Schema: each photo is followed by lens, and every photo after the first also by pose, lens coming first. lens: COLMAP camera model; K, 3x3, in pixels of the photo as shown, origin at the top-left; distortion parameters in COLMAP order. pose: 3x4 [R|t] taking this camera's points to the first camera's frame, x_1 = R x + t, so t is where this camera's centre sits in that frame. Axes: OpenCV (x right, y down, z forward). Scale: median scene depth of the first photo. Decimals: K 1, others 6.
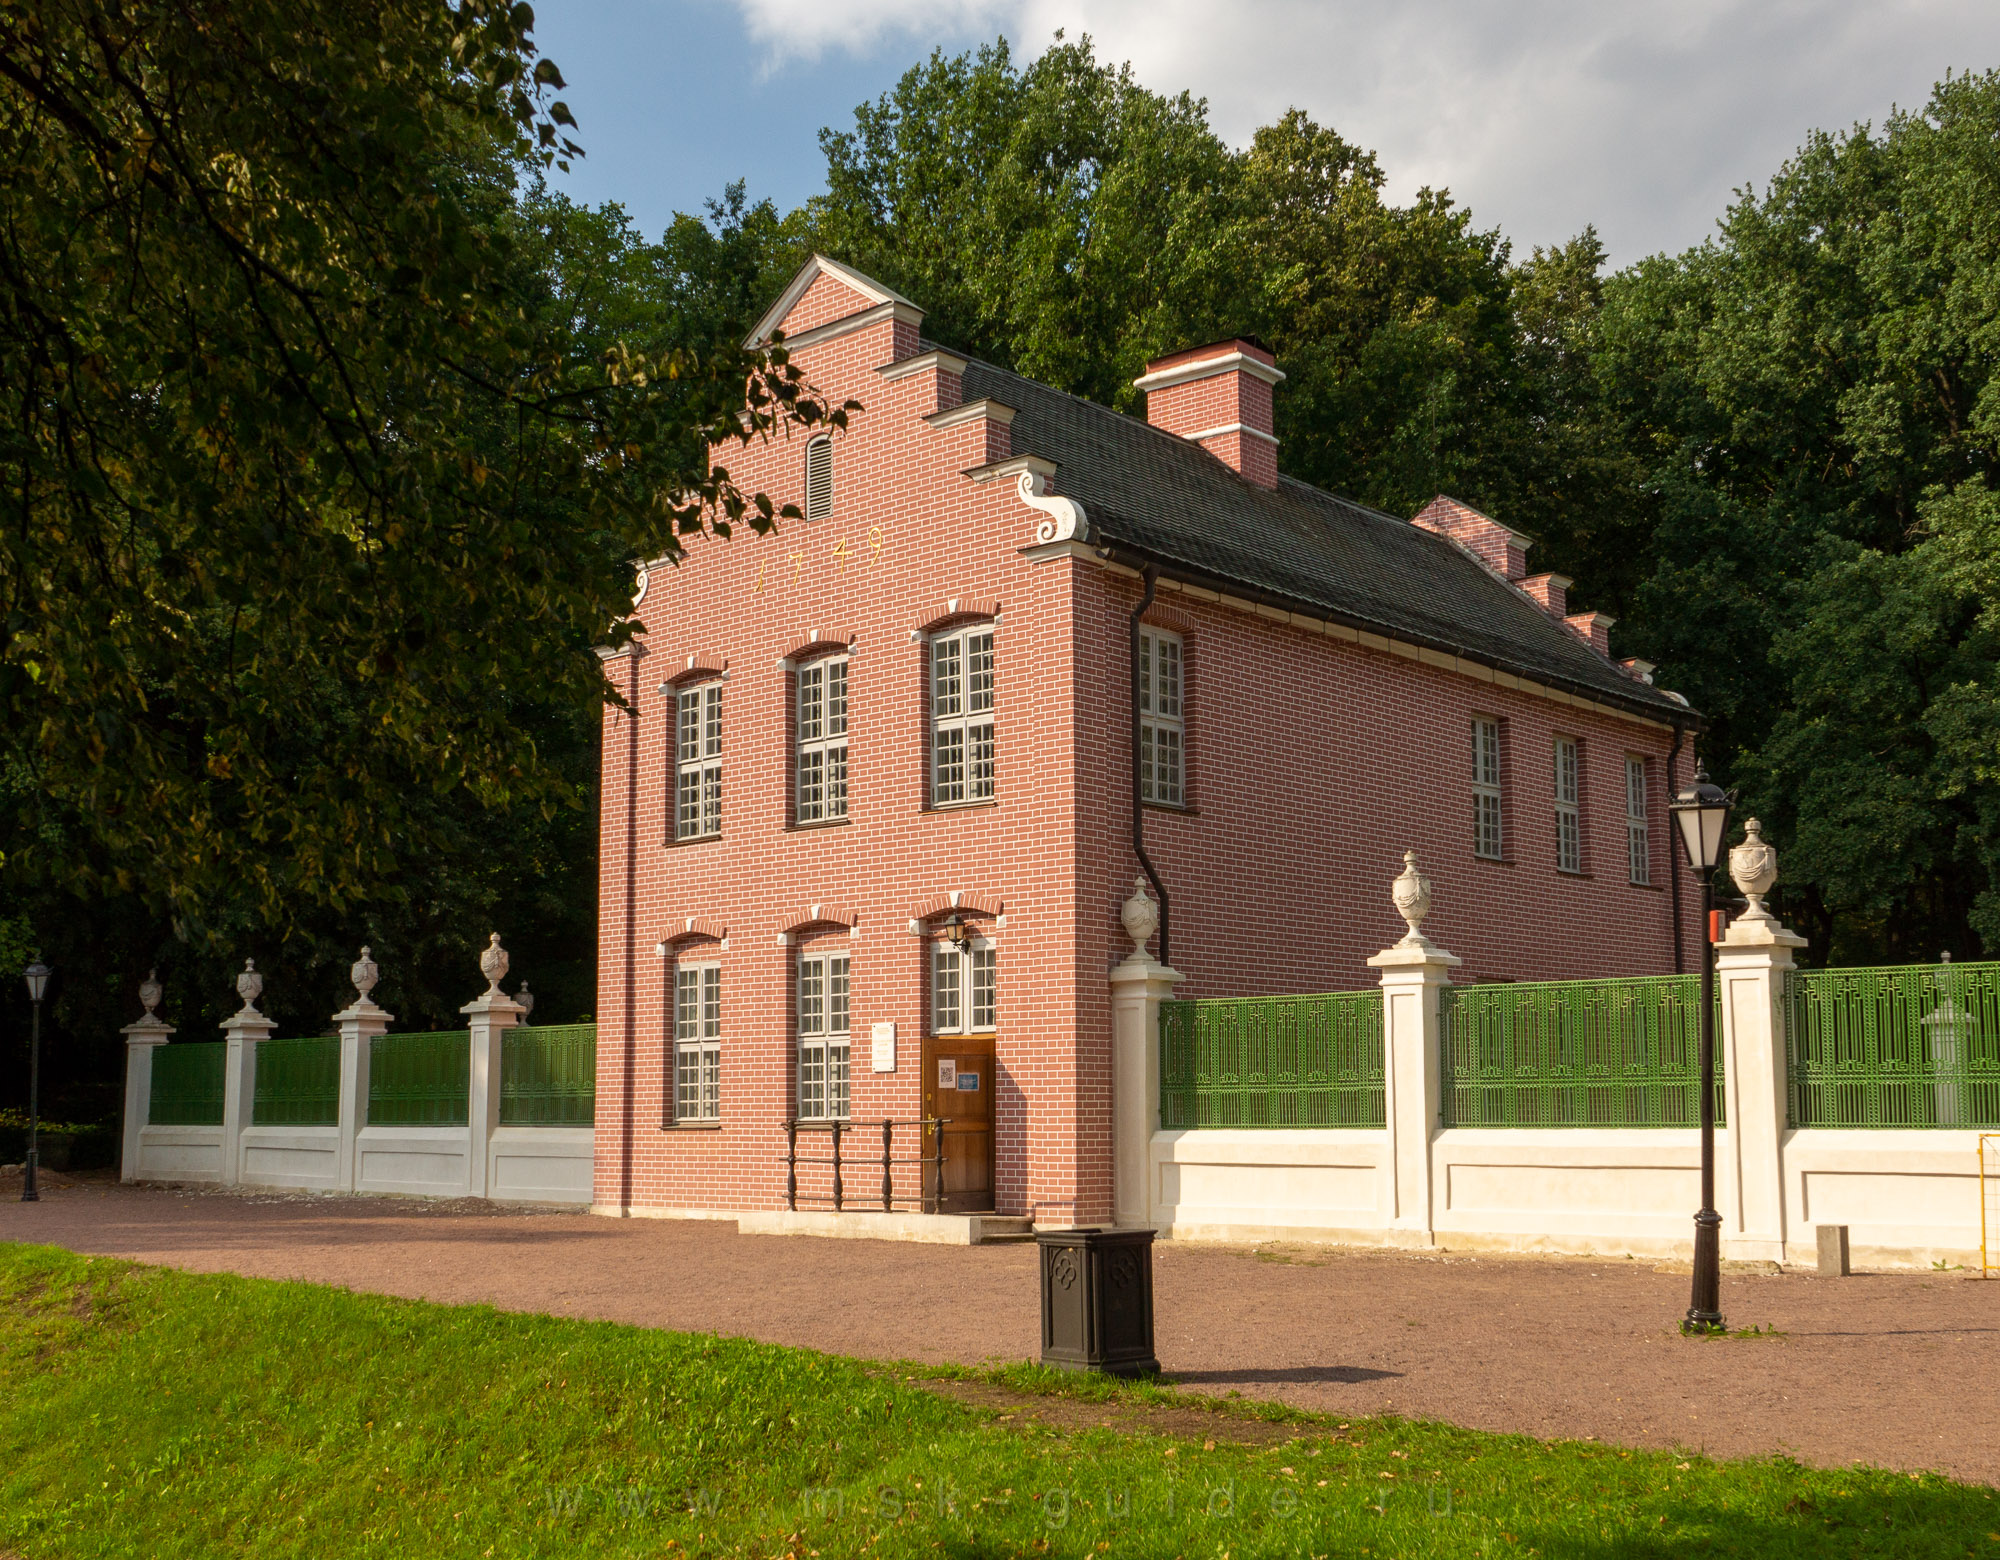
lens RADIAL K [[2270.2, 0, 1032.6], [0, 2270.2, 825.9], [0, 0, 1]] dist [0.003006, 0.002287]
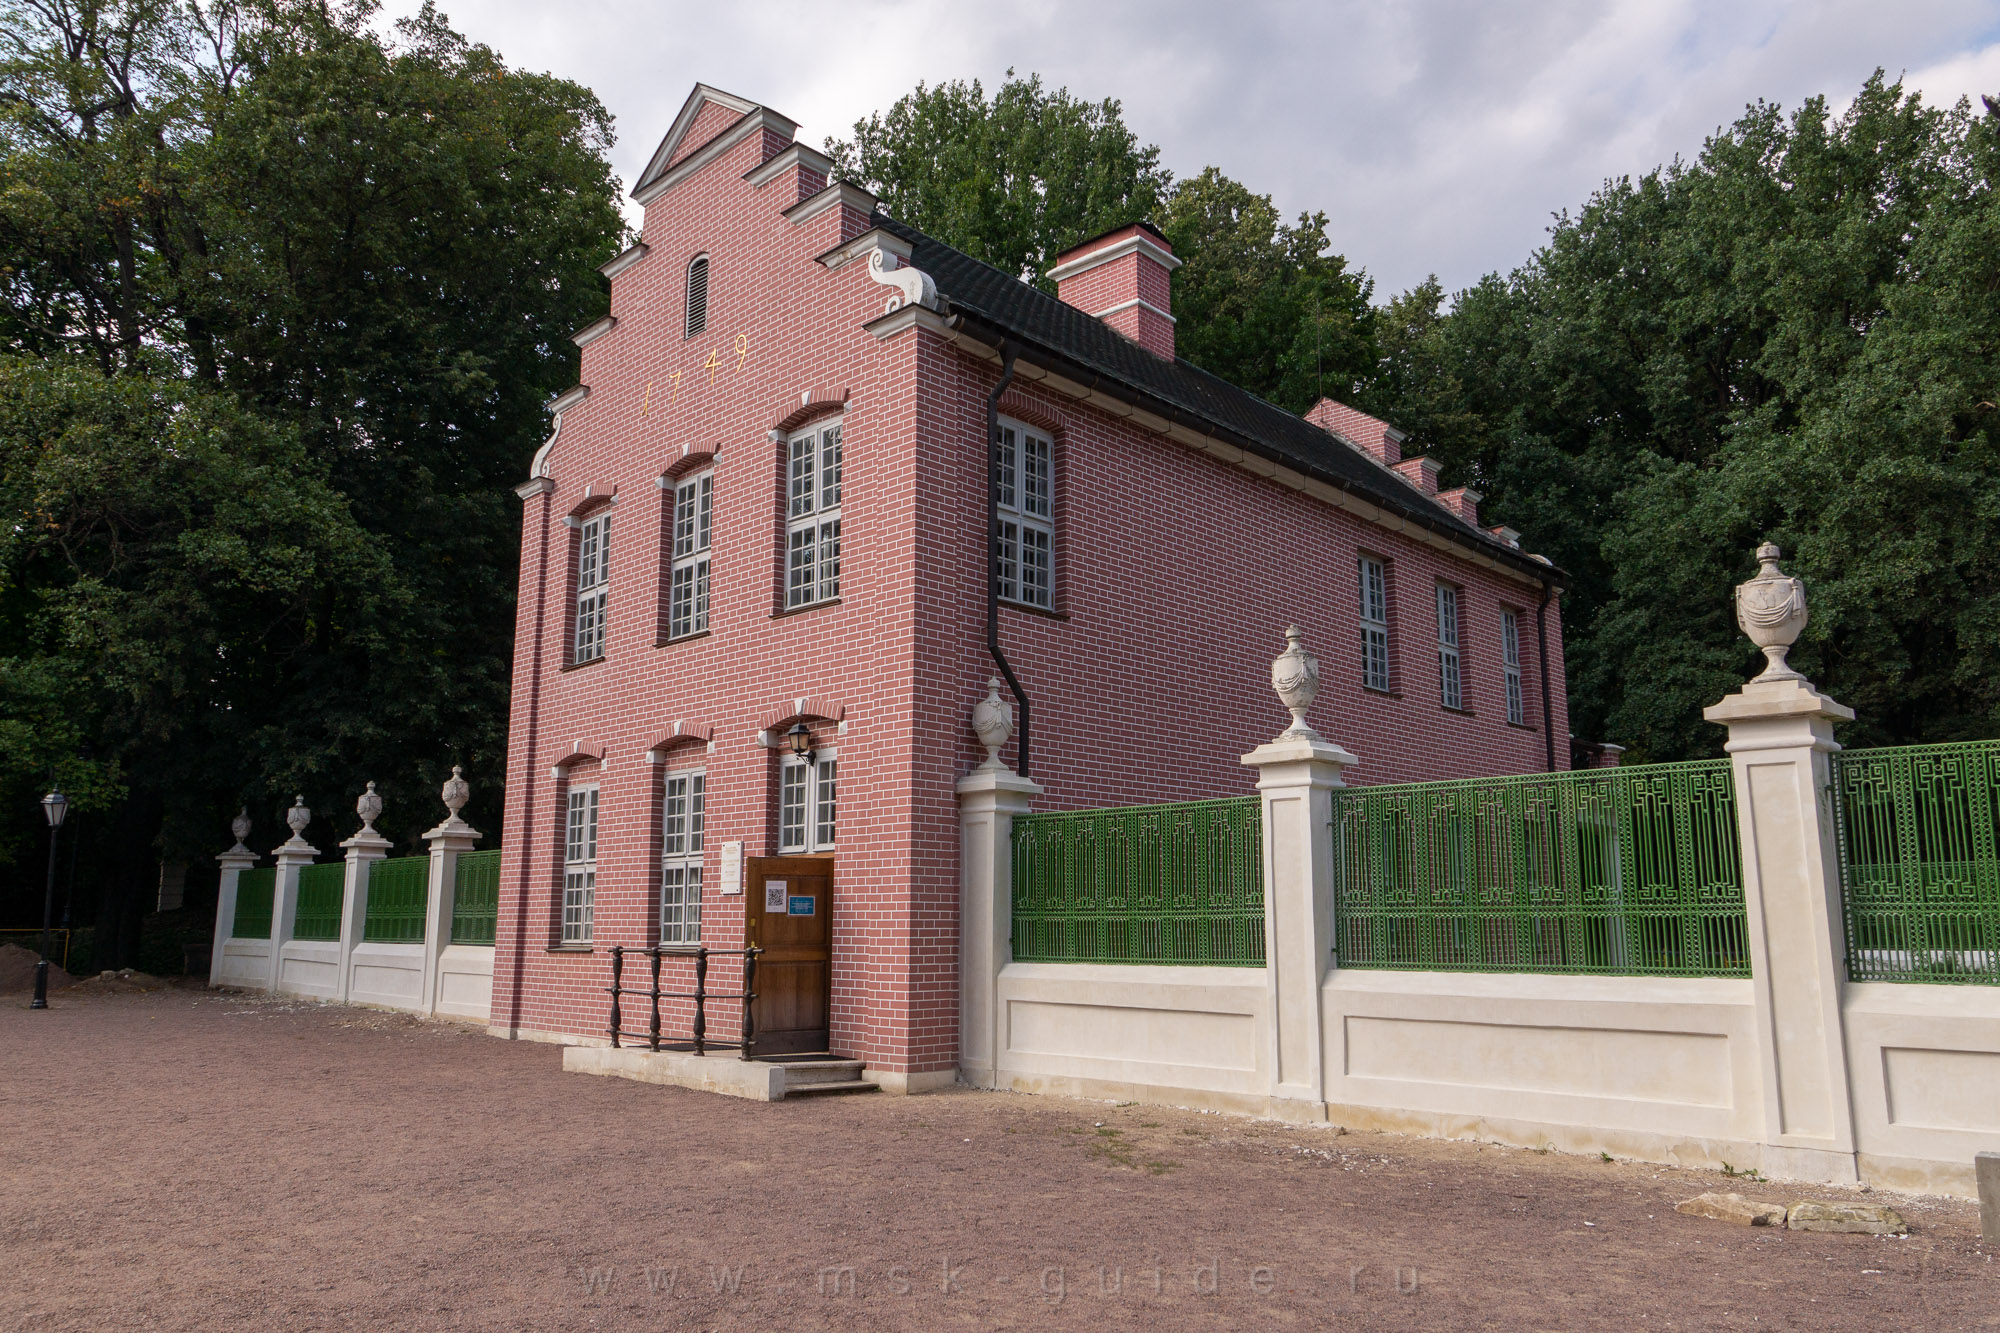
lens RADIAL K [[1401.5, 0, 1000.0], [0, 1401.5, 666.5], [0, 0, 1]] dist [-0.005790, 0.000003]
pose [[0.998634, -0.003717, -0.052125, 0.075124], [0.000798, 0.998436, -0.055907, 0.046854], [0.052251, 0.055789, 0.997074, 0.423326]]
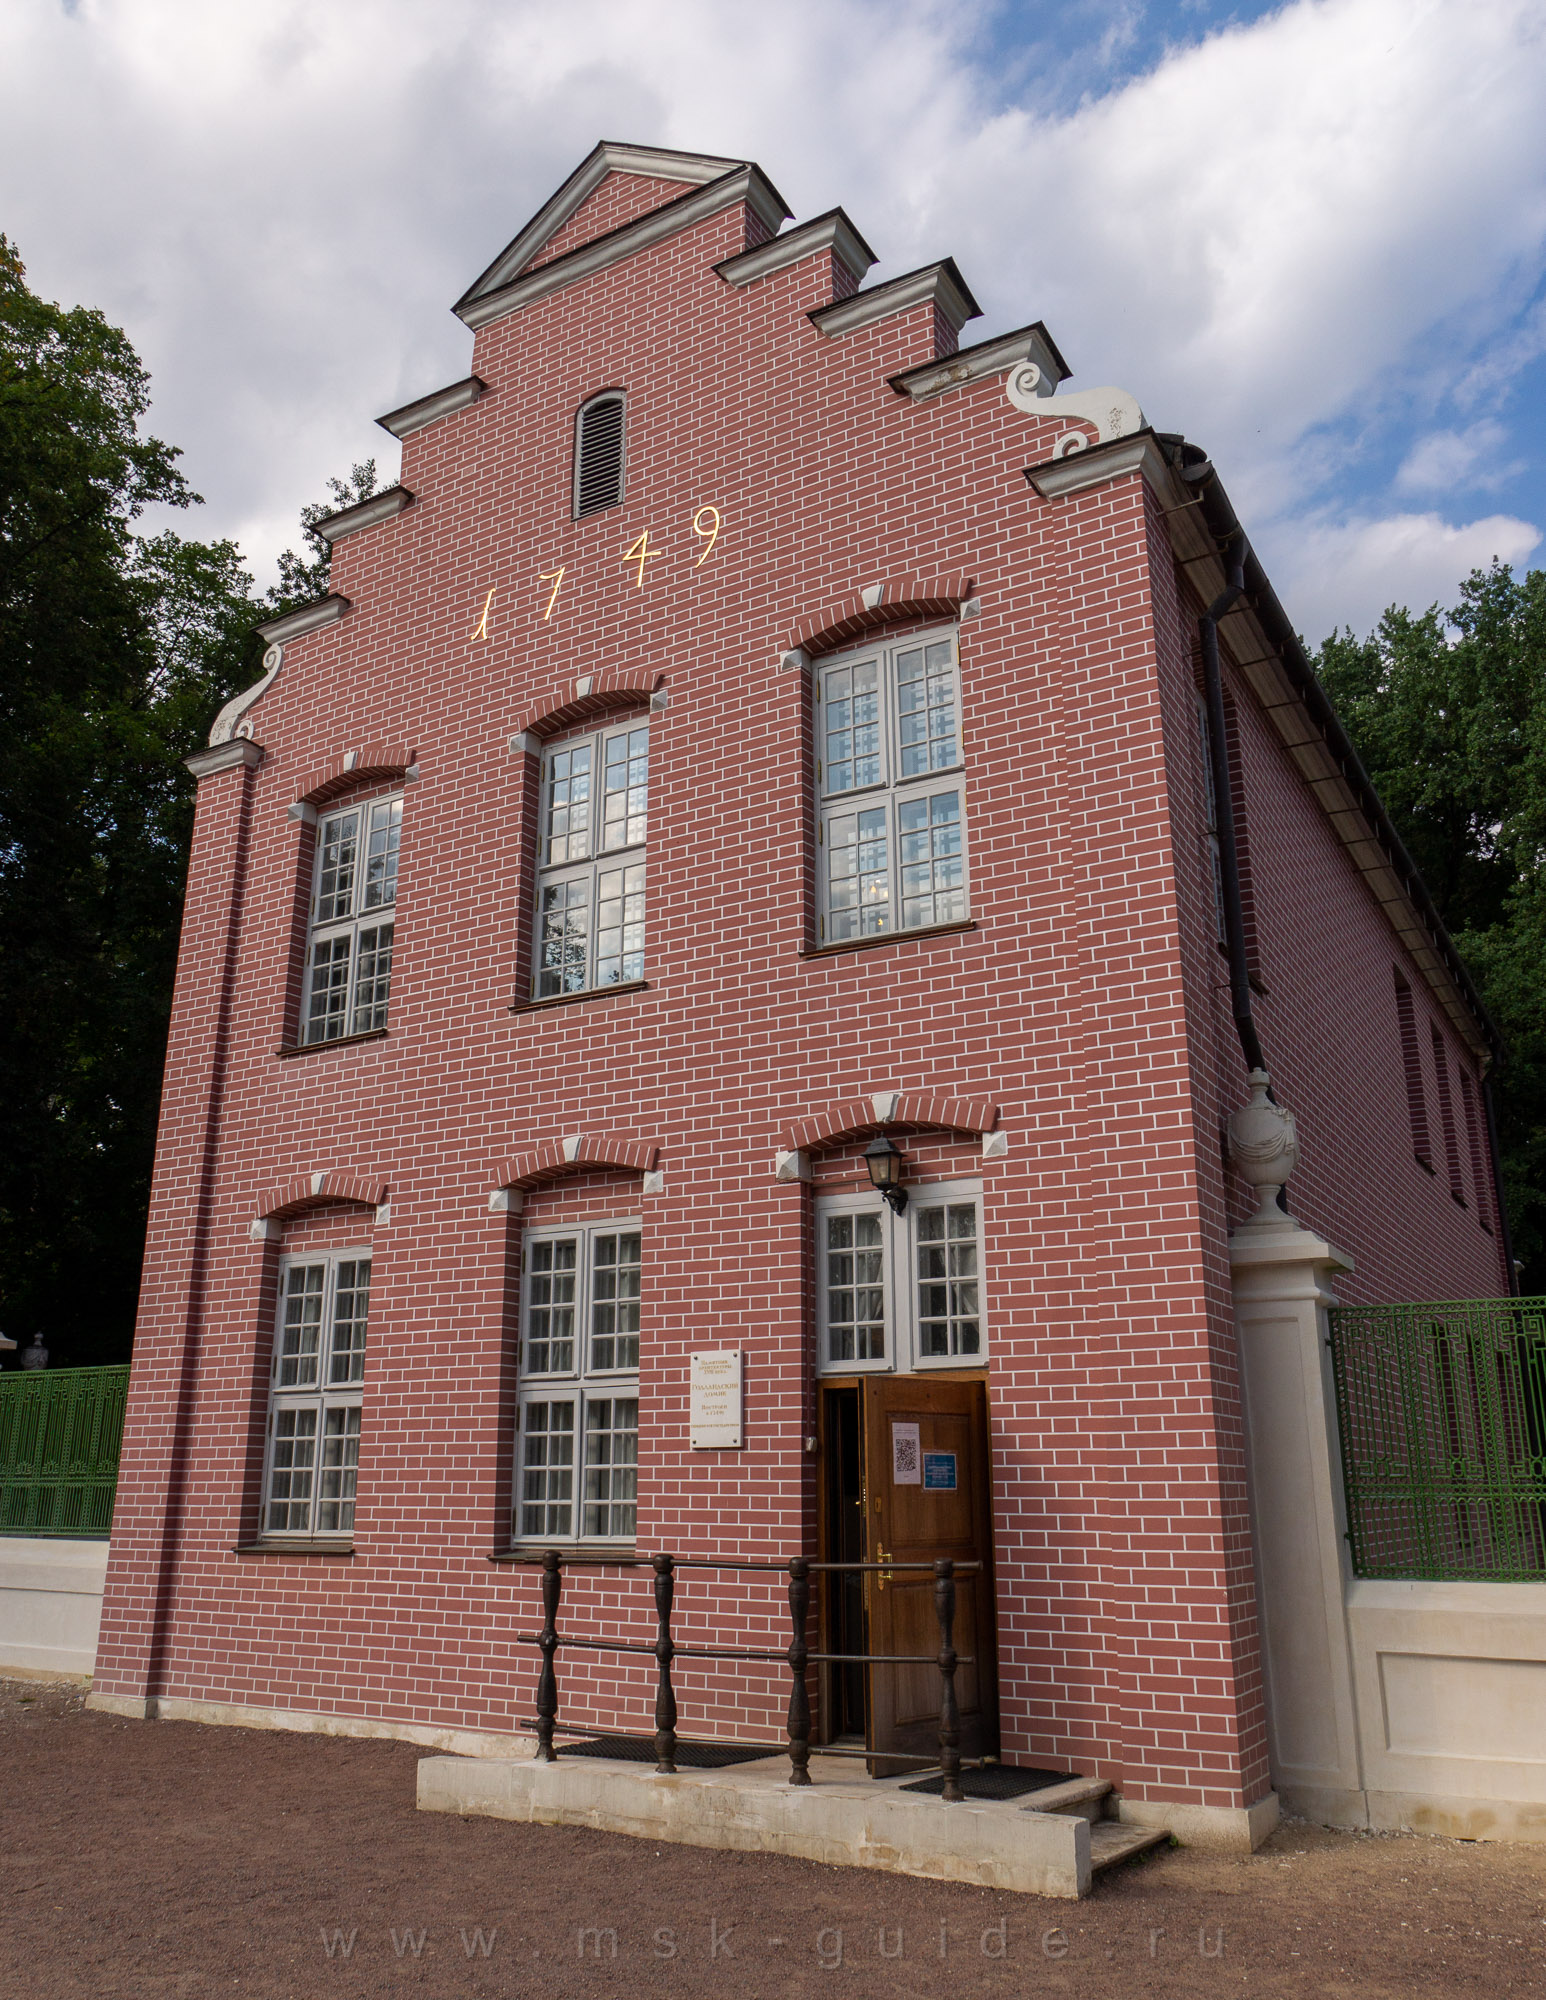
lens RADIAL K [[1574.6, 0, 771.2], [0, 1574.6, 1022.9], [0, 0, 1]] dist [0.000040, -0.003769]
pose [[0.981932, 0.060162, 0.179416, -0.122077], [-0.030398, 0.985951, -0.164244, 0.071354], [-0.186777, 0.155823, 0.969966, 0.635729]]
